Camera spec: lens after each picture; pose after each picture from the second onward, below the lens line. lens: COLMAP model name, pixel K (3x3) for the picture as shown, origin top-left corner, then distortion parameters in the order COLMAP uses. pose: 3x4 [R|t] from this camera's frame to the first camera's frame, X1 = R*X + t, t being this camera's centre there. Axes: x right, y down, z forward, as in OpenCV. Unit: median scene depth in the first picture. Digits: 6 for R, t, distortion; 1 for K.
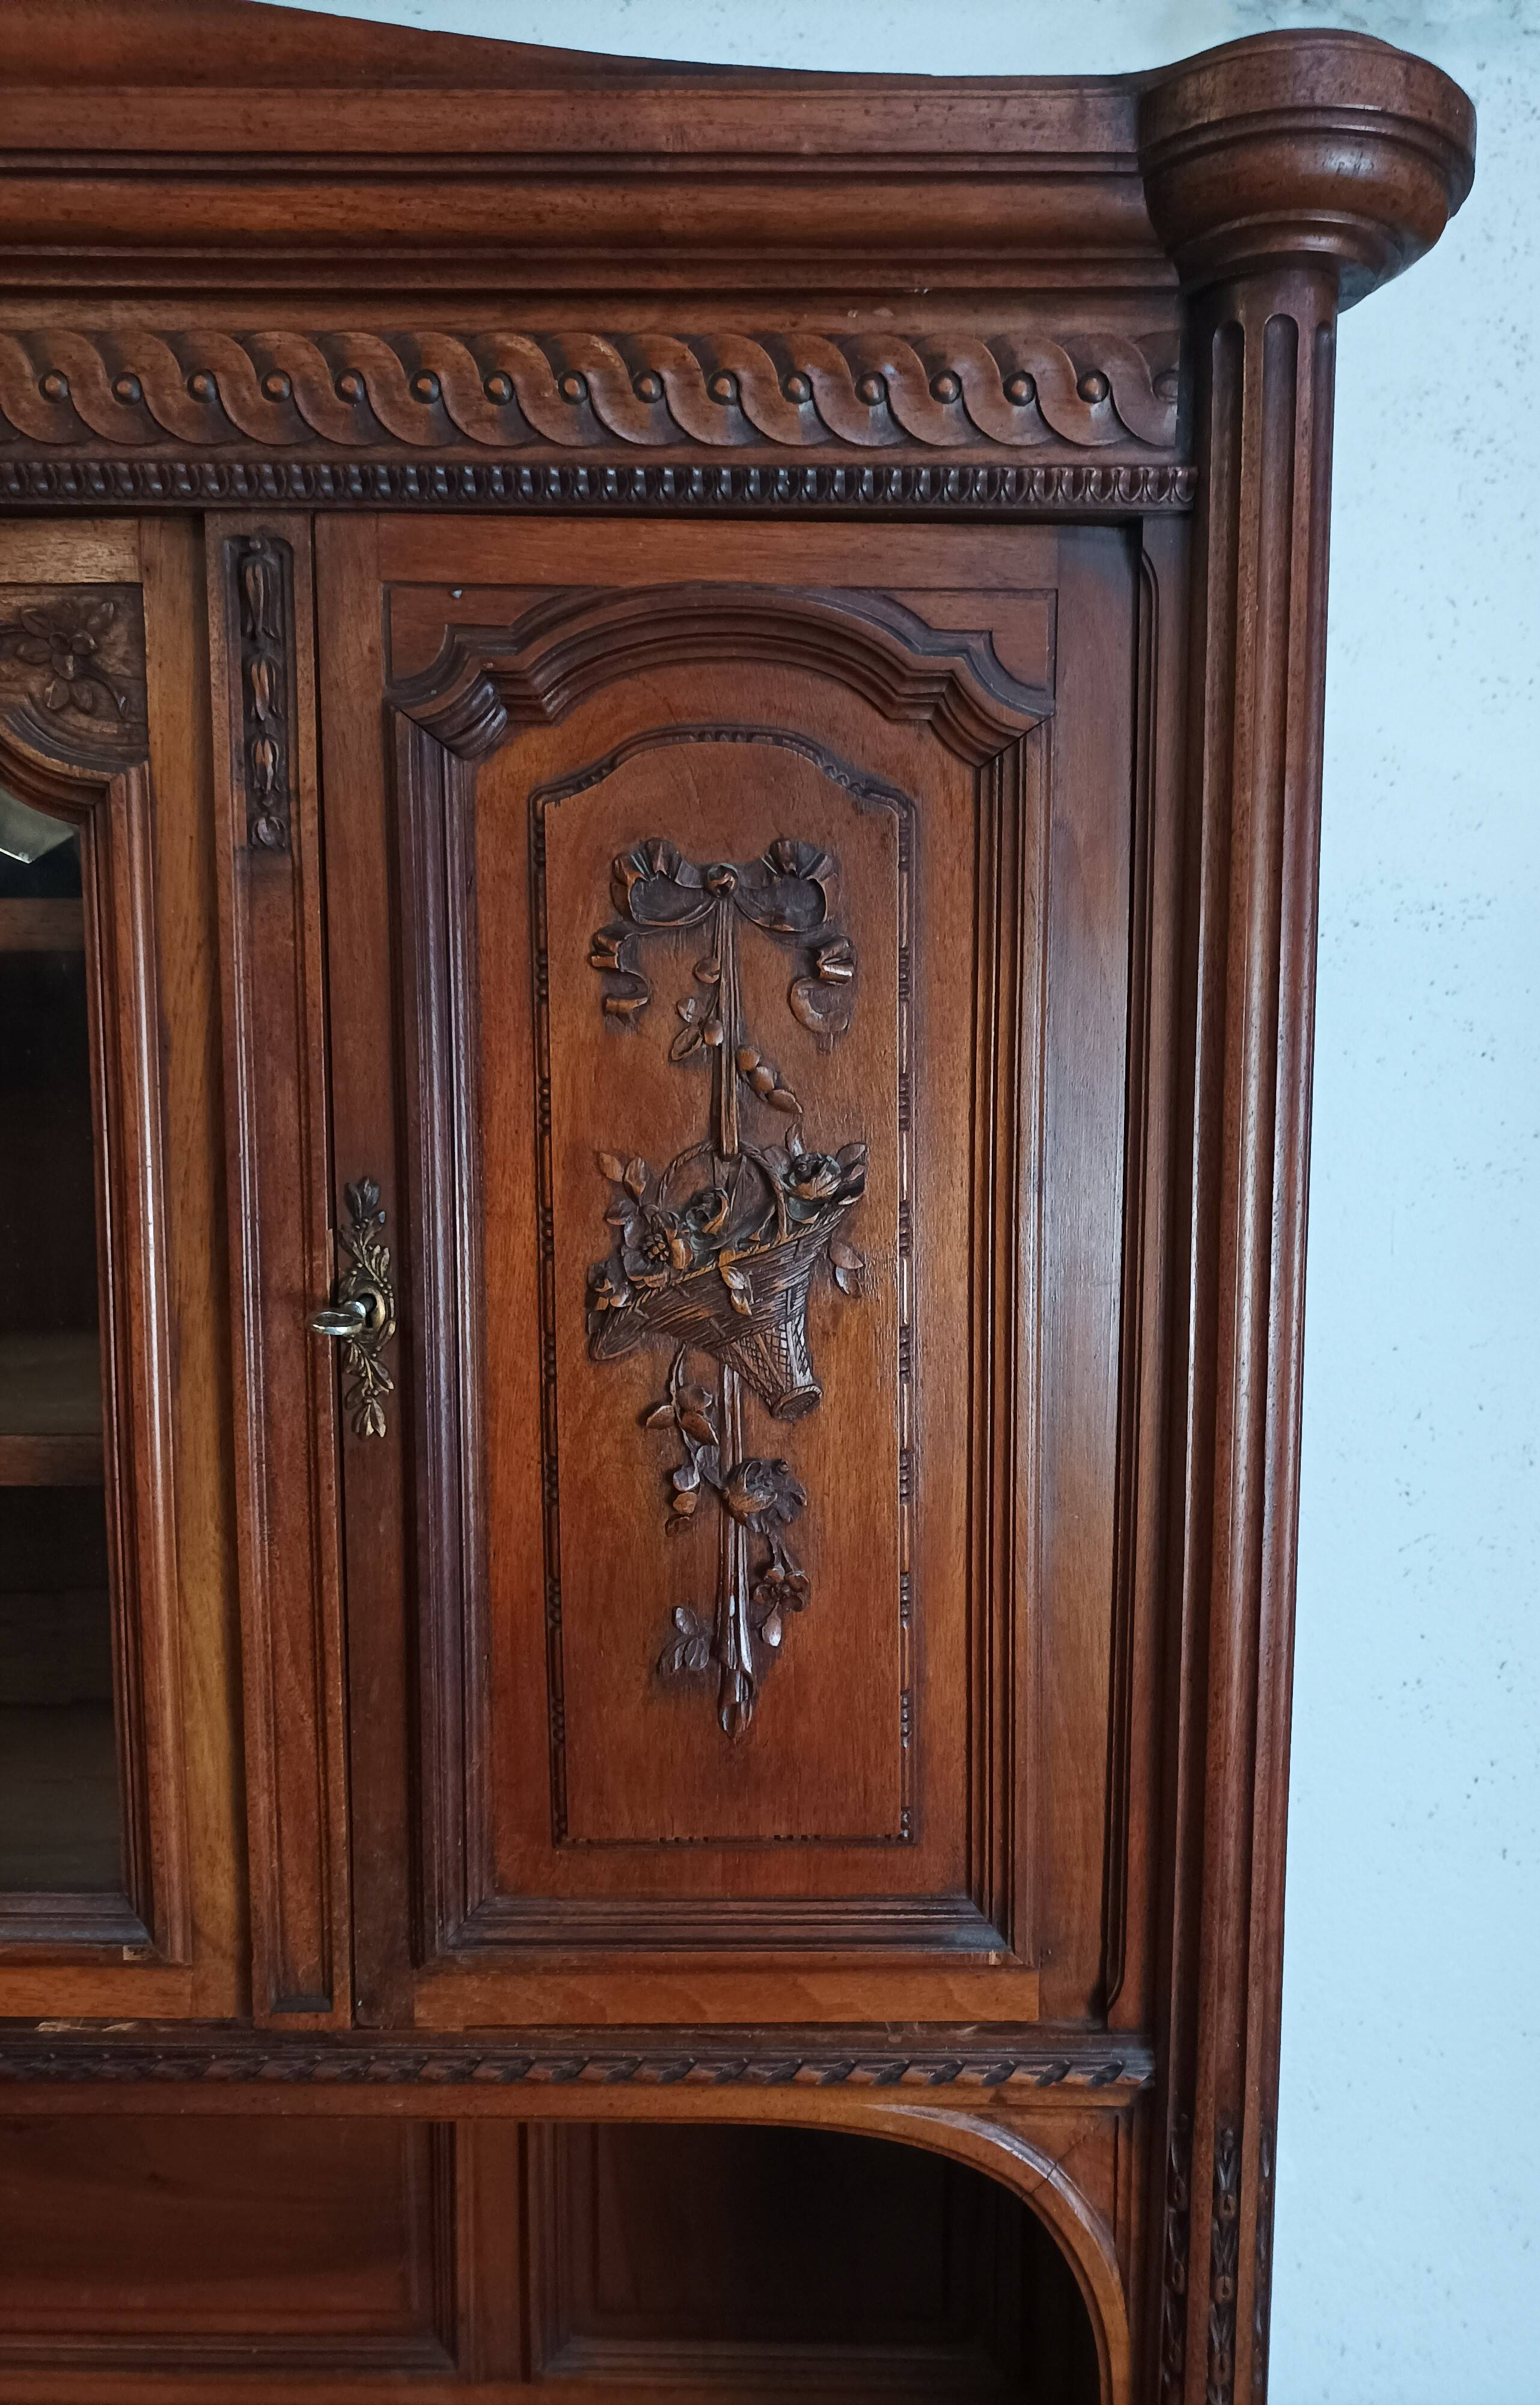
lens RADIAL K [[1811.4, 0, 890.8], [0, 1811.4, 1206.4], [0, 0, 1]] dist [0.018369, -0.007636]
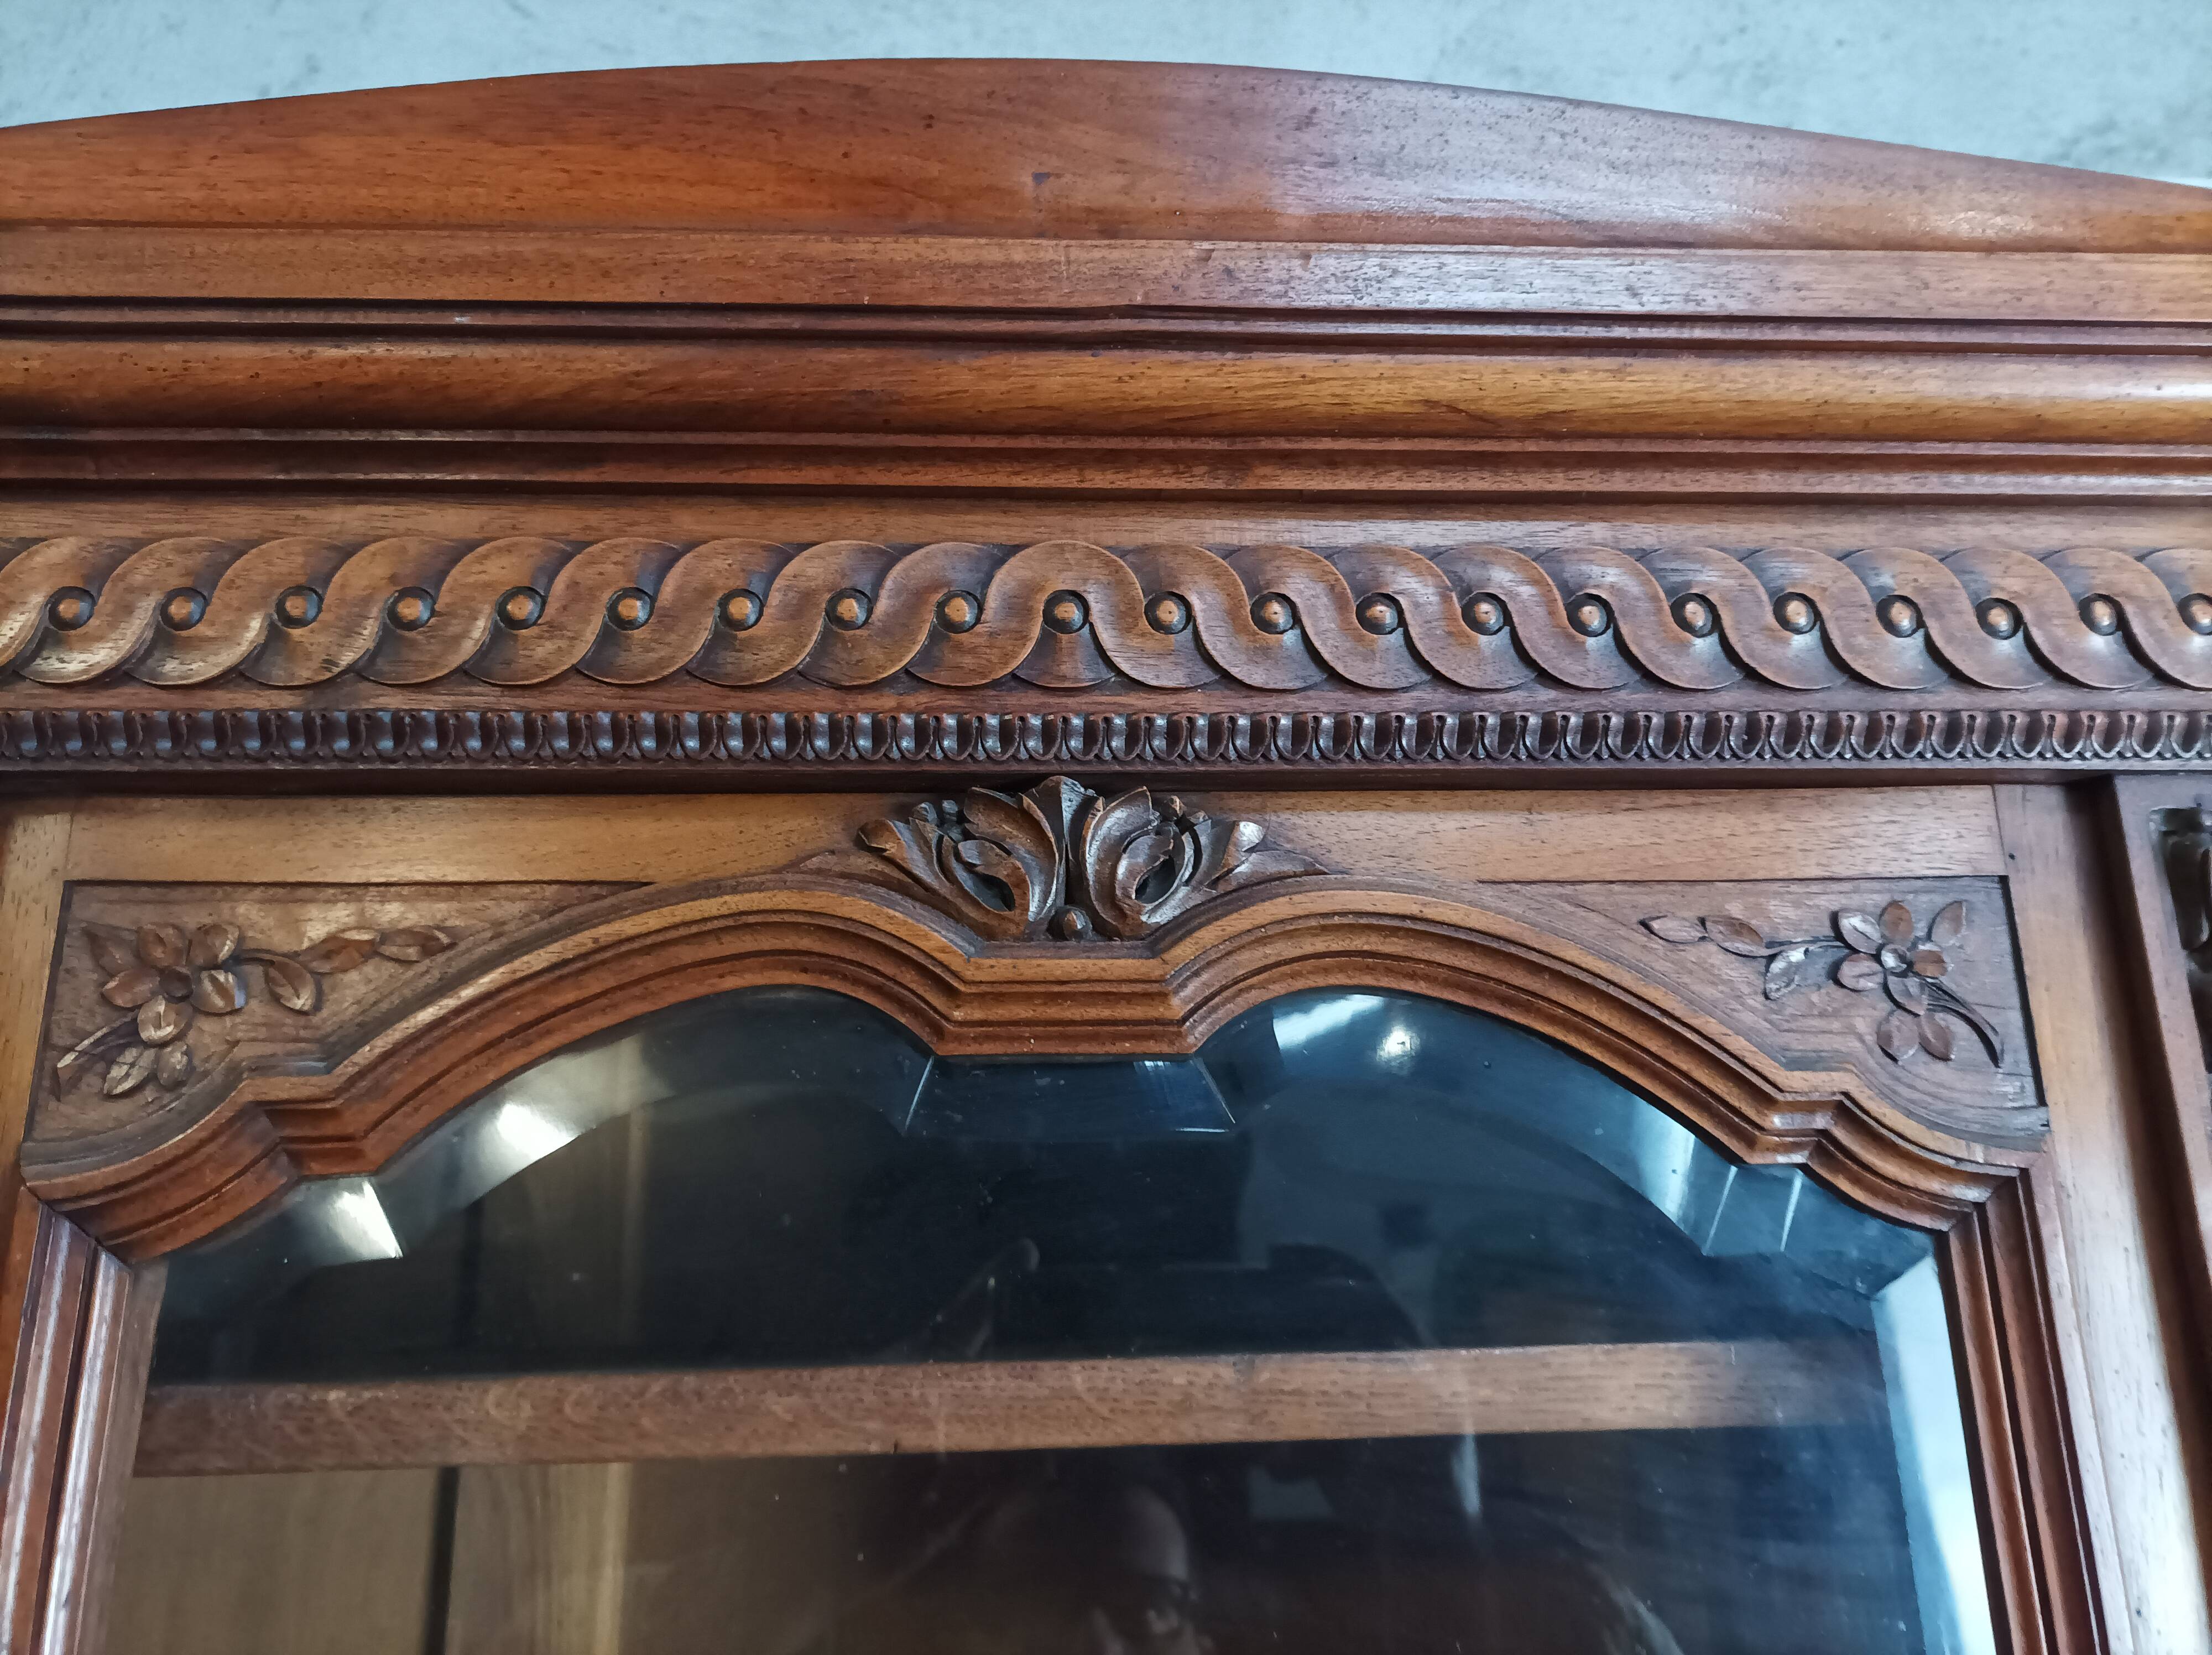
lens RADIAL K [[1642.0, 0, 1106.0], [0, 1642.0, 827.5], [0, 0, 1]] dist [0.023048, -0.014762]
pose [[0.997992, -0.006844, 0.062971, -0.779073], [0.030085, 0.926069, -0.376152, -0.134263], [-0.055741, 0.377291, 0.924416, 0.433660]]
